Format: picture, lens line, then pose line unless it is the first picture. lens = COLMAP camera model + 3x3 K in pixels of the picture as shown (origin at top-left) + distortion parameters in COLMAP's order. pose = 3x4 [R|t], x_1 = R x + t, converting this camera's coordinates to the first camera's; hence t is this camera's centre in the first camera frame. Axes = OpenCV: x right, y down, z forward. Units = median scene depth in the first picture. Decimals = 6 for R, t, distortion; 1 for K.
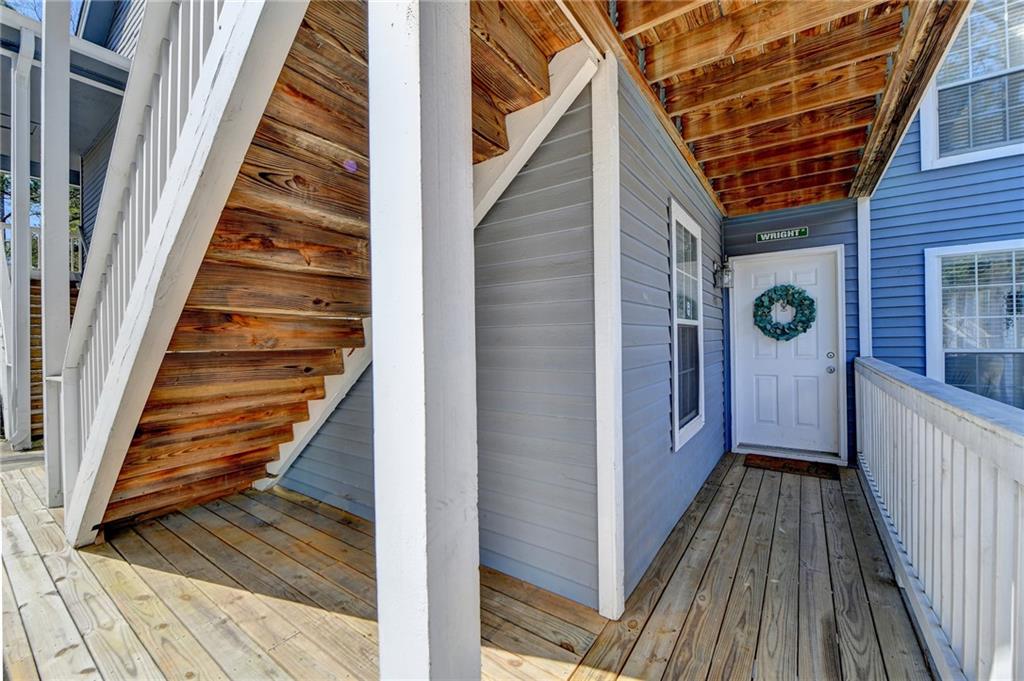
lens RADIAL K [[416.1, 0, 518.4], [0, 416.1, 346.2], [0, 0, 1]] dist [-0.007721, -0.000585]
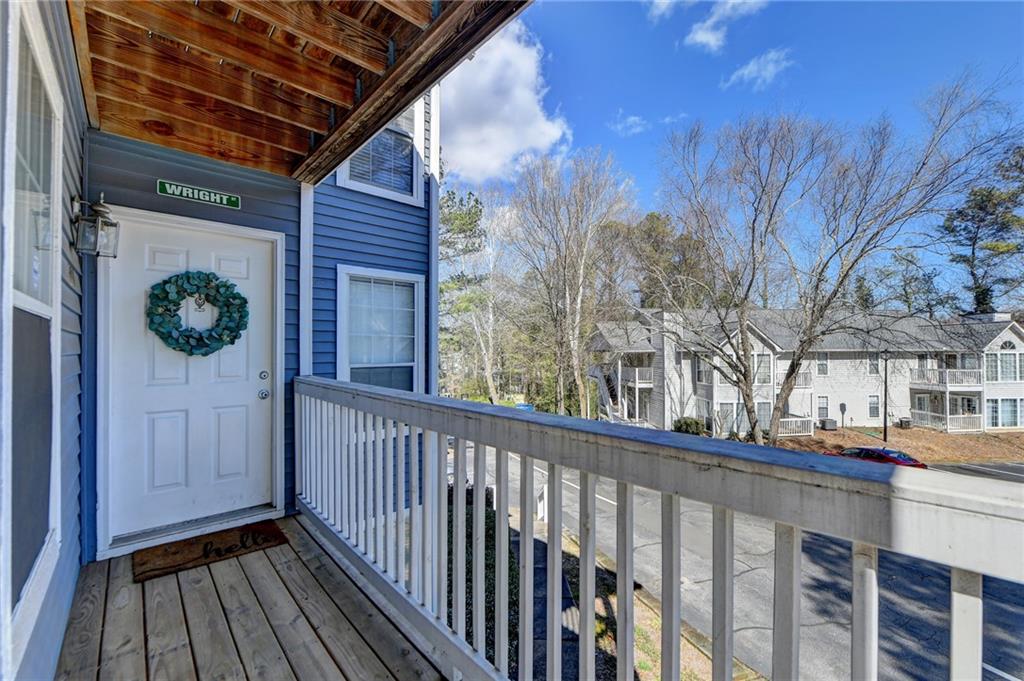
lens RADIAL K [[416.1, 0, 518.4], [0, 416.1, 346.2], [0, 0, 1]] dist [-0.007721, -0.000585]
pose [[0.208232, 0.026291, 0.977726, 0.106407], [0.009834, 0.999532, -0.028972, -0.004862], [-0.978030, 0.015648, 0.207876, 0.385452]]
